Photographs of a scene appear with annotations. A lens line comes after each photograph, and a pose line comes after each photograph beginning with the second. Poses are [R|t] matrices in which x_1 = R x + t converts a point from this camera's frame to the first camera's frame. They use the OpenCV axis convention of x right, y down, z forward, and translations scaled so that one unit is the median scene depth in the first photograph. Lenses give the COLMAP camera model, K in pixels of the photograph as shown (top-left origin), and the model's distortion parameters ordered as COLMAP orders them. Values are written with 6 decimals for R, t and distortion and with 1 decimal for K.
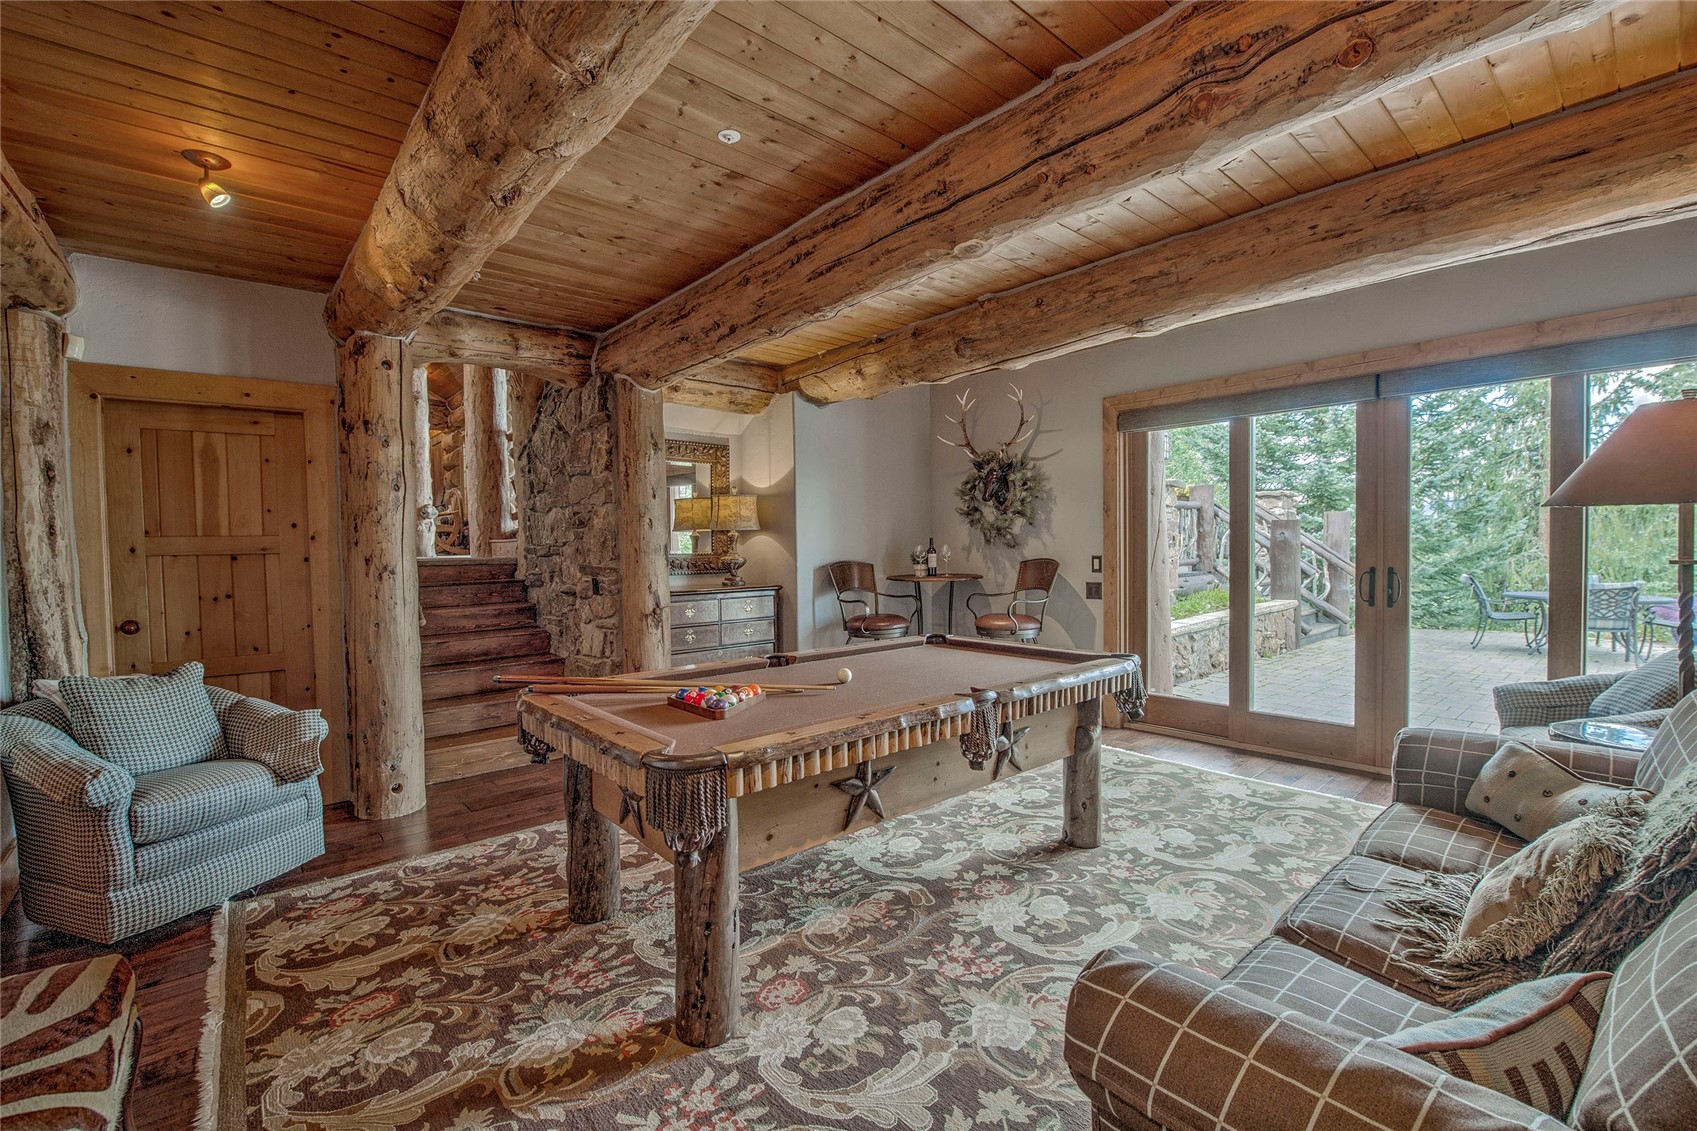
lens RADIAL K [[715.1, 0, 843.4], [0, 715.1, 567.1], [0, 0, 1]] dist [-0.018506, -0.000763]
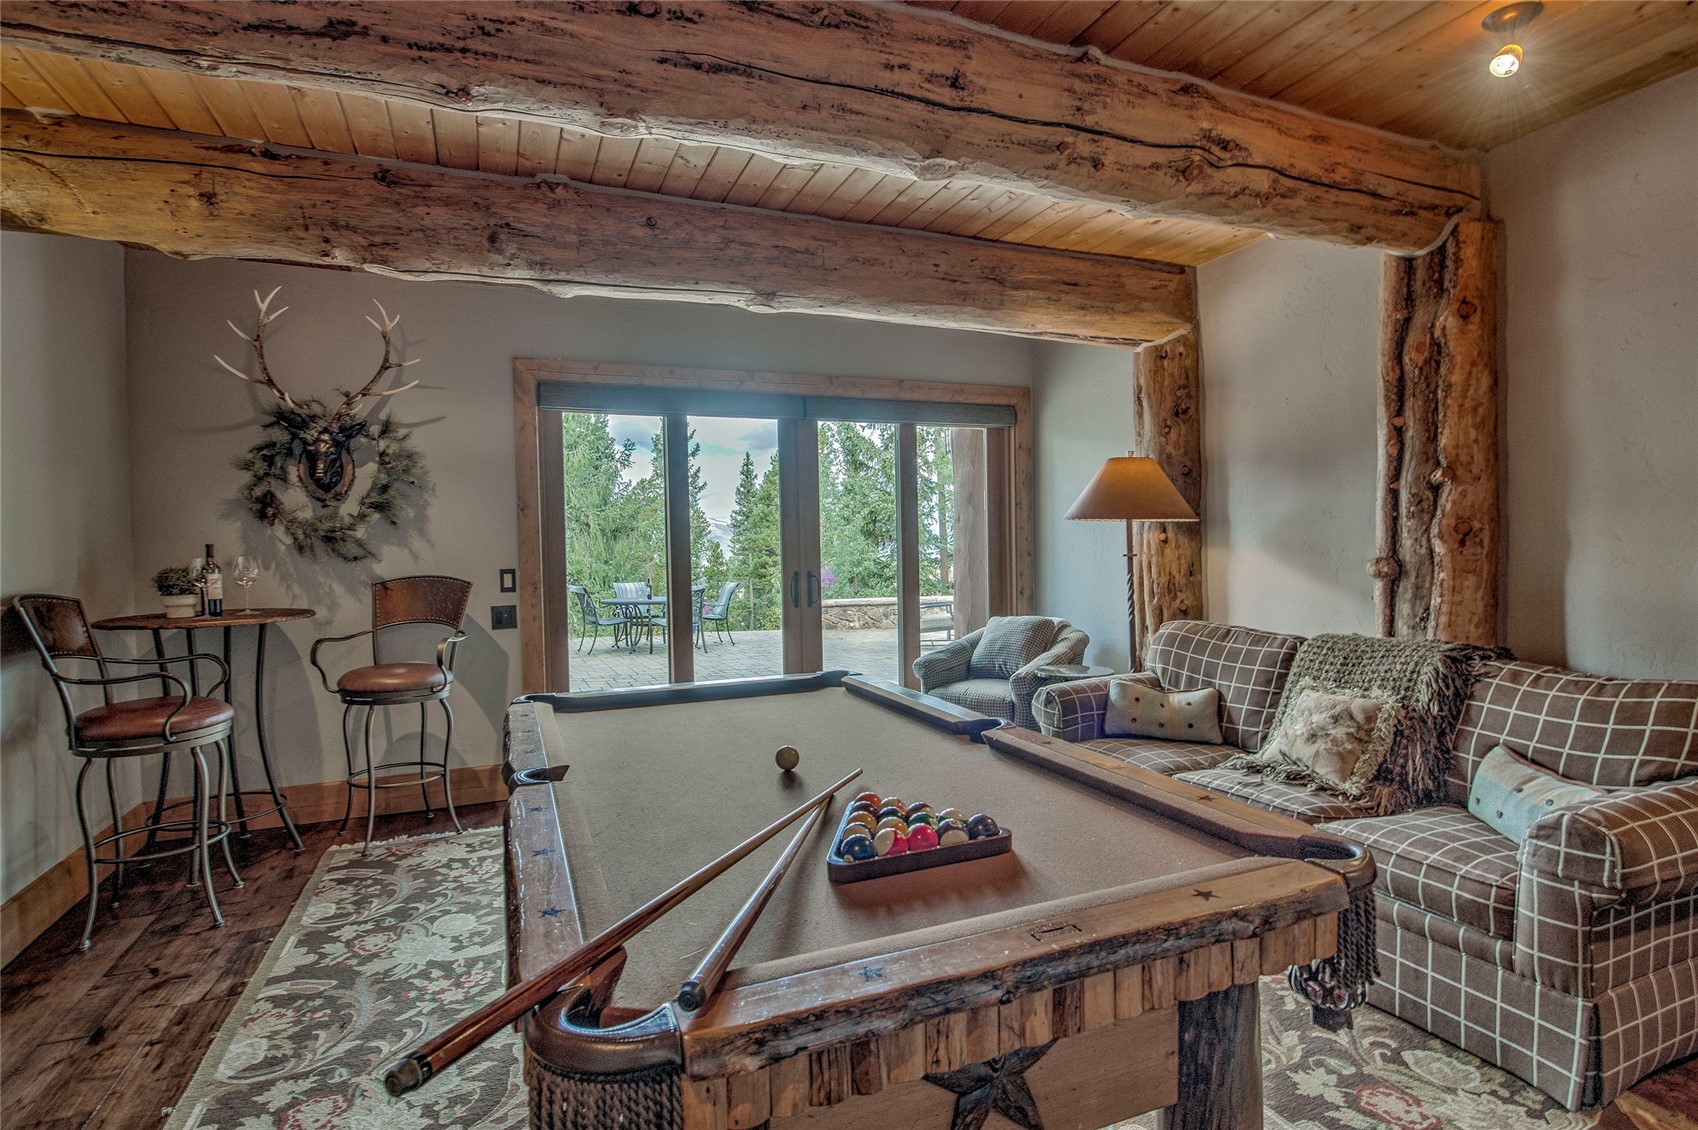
lens RADIAL K [[856.7, 0, 844.4], [0, 856.7, 565.2], [0, 0, 1]] dist [-0.000447, -0.005861]
pose [[0.312332, -0.013157, 0.949882, -0.485850], [0.044228, 0.999021, -0.000705, -0.005809], [-0.948943, 0.042232, 0.312608, 0.518212]]
